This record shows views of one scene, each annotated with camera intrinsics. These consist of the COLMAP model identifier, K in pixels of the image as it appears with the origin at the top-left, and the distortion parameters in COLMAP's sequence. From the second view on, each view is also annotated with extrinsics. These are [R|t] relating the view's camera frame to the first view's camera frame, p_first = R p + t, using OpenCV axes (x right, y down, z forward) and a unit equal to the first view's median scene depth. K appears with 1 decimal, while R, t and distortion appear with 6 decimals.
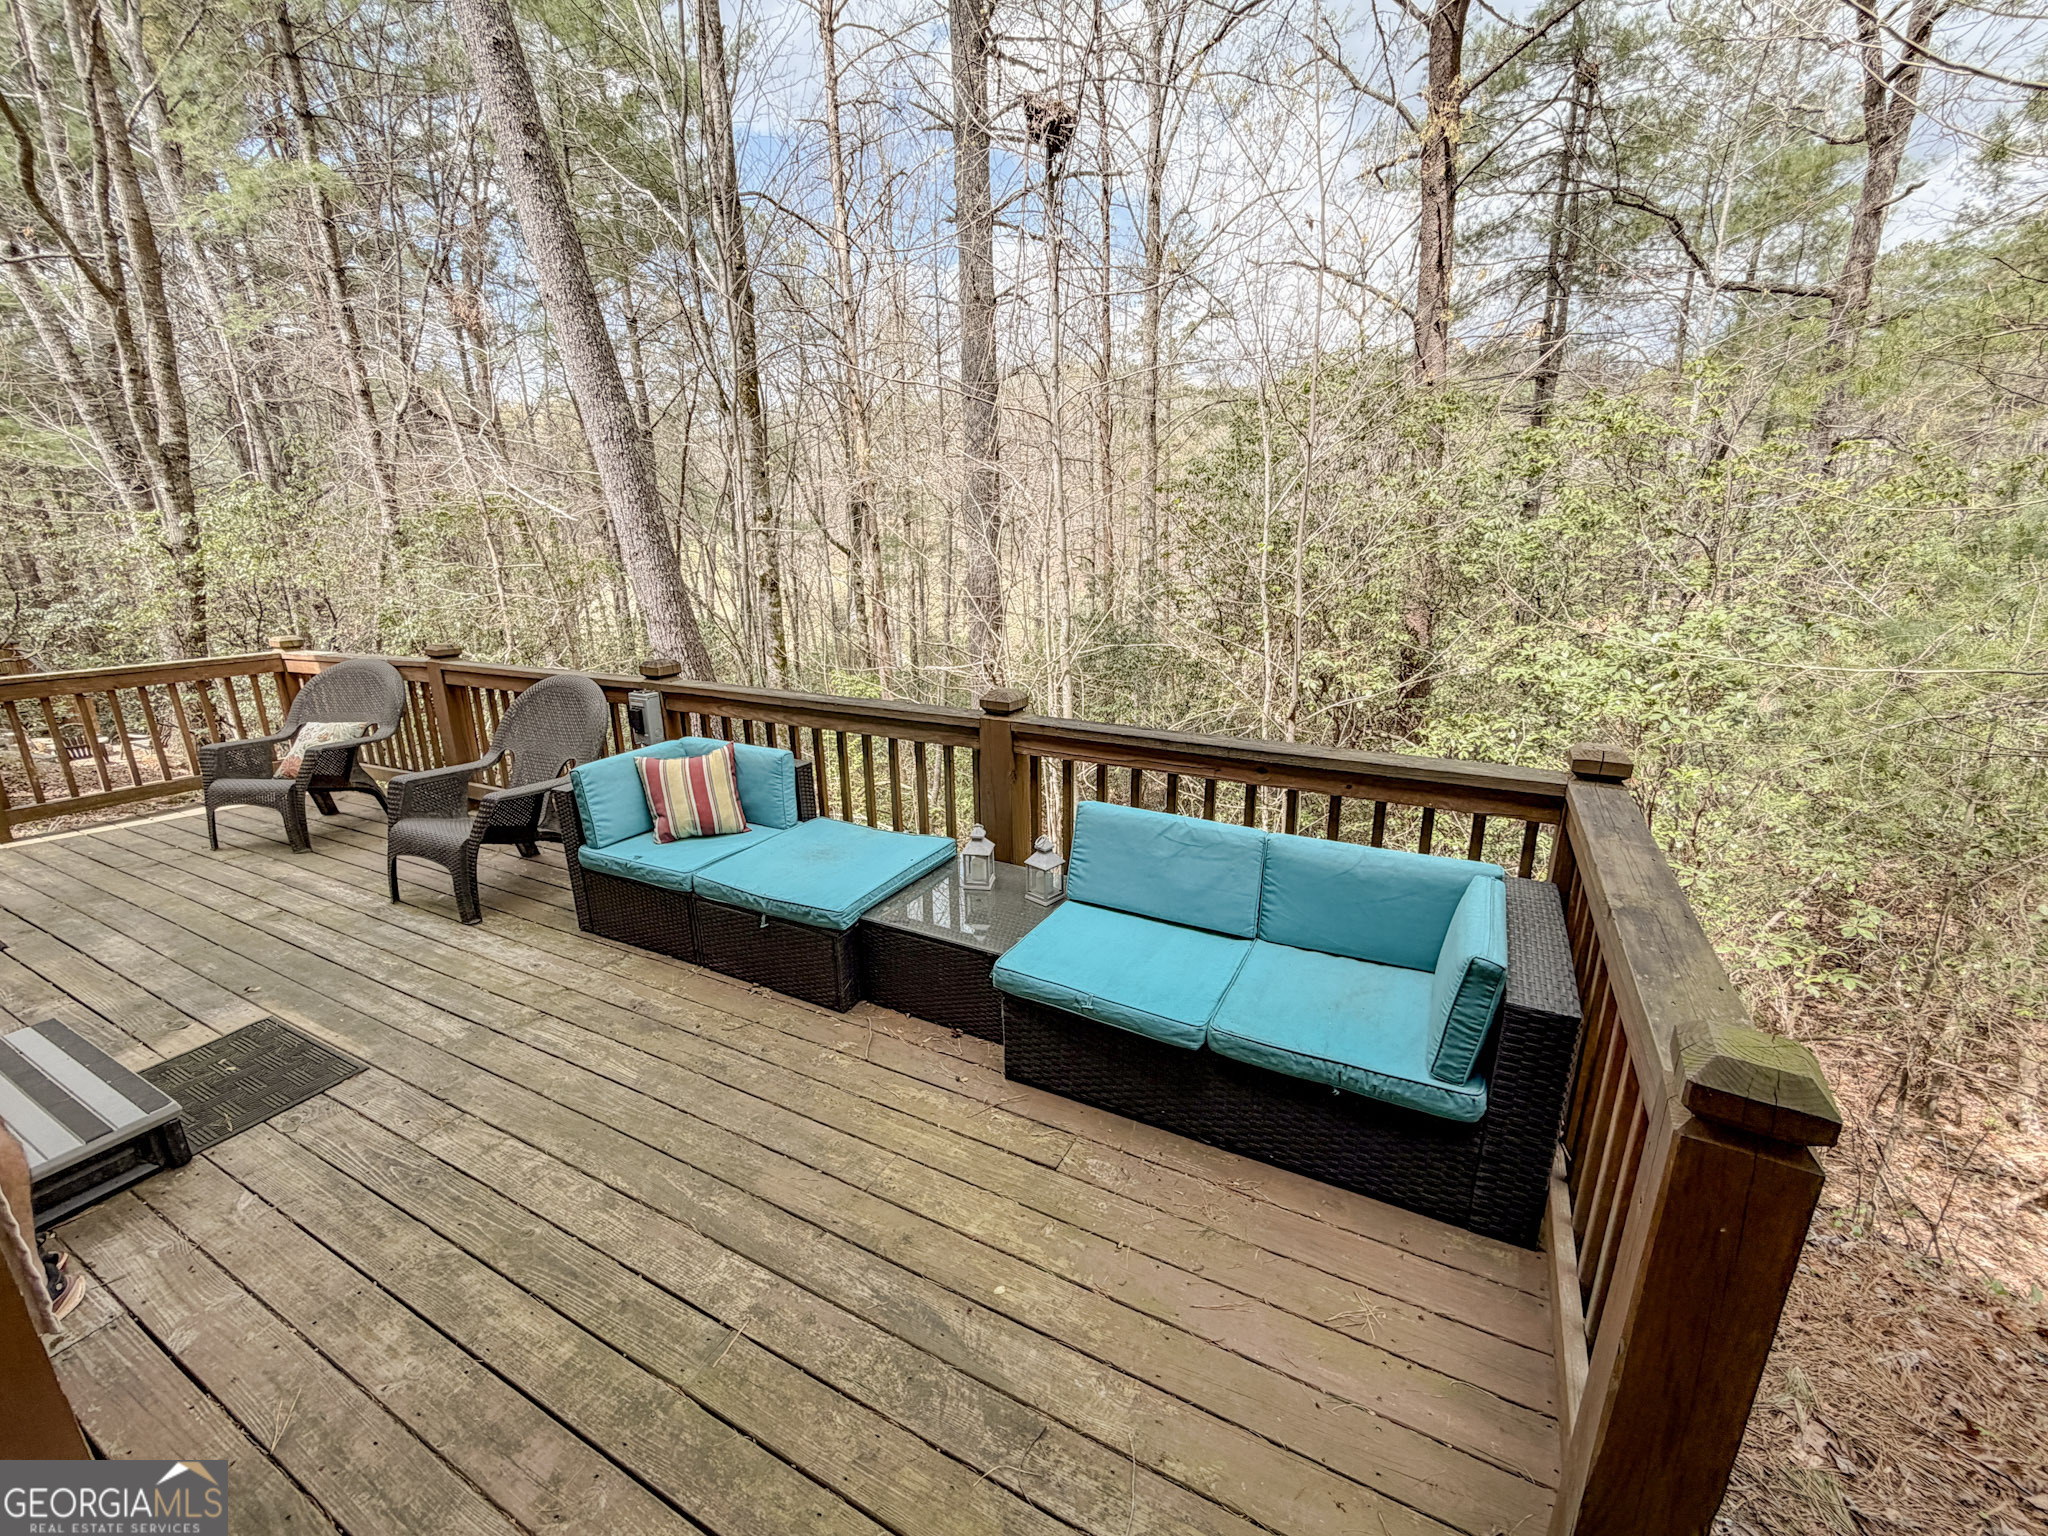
lens RADIAL K [[837.3, 0, 1025.6], [0, 837.3, 771.0], [0, 0, 1]] dist [-0.000098, -0.000130]
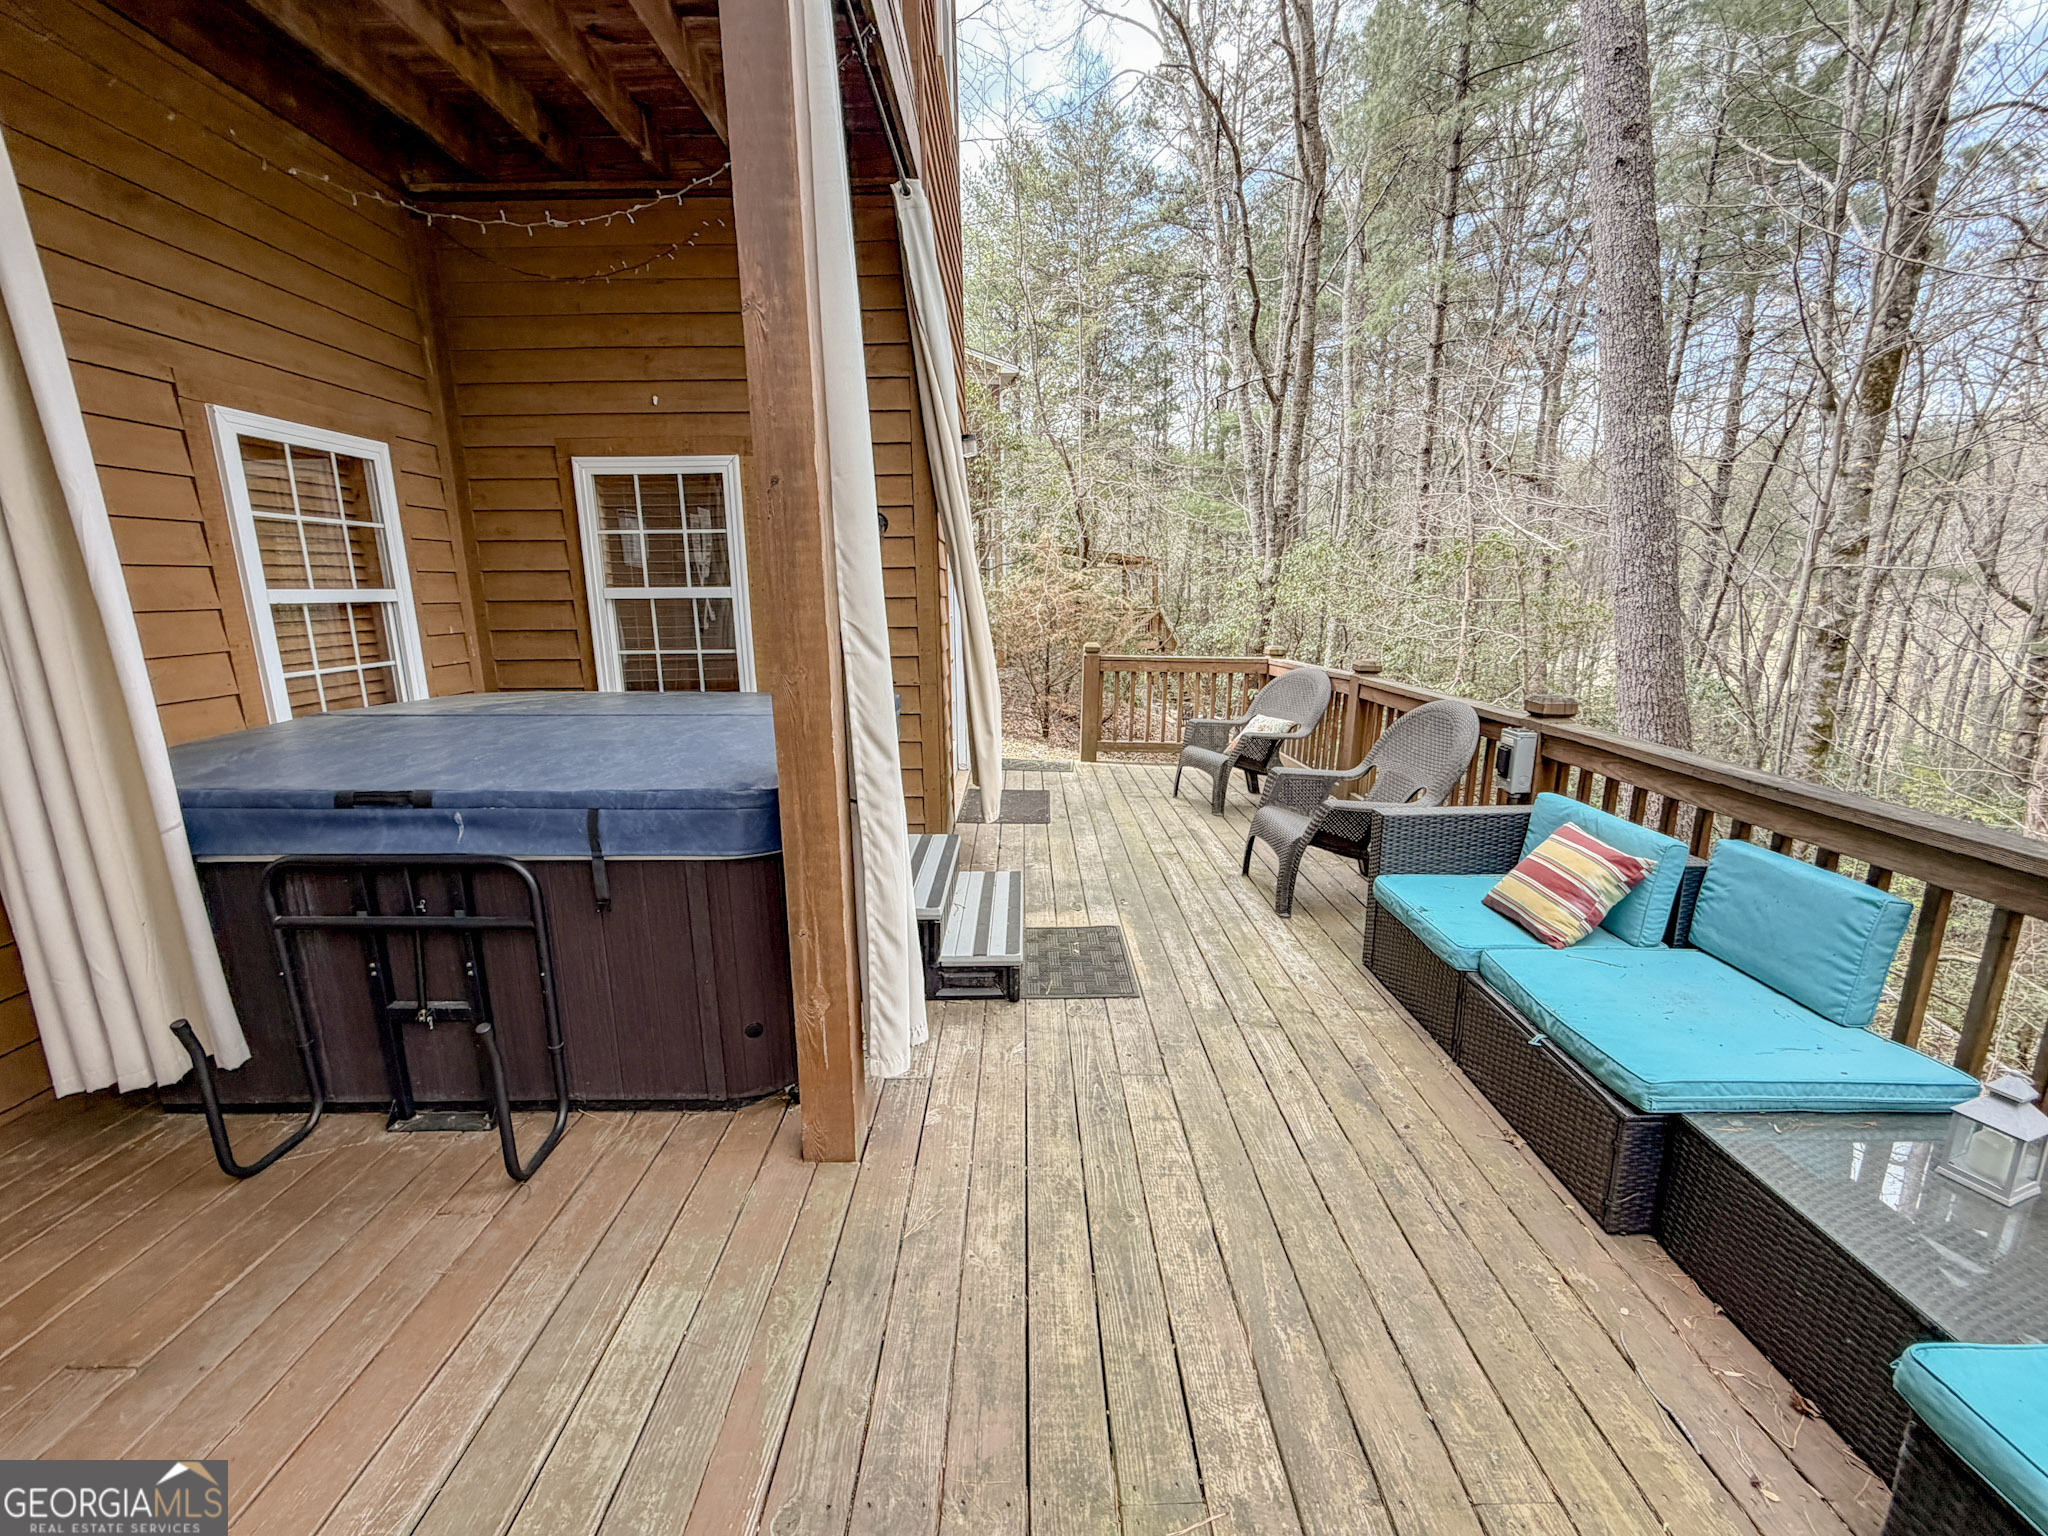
lens RADIAL K [[837.3, 0, 1028.4], [0, 837.3, 768.8], [0, 0, 1]] dist [-0.000098, -0.000130]
pose [[0.471437, 0.199726, -0.858986, 0.050728], [-0.249740, 0.964381, 0.087167, -0.007053], [0.845800, 0.173430, 0.504525, 0.174109]]
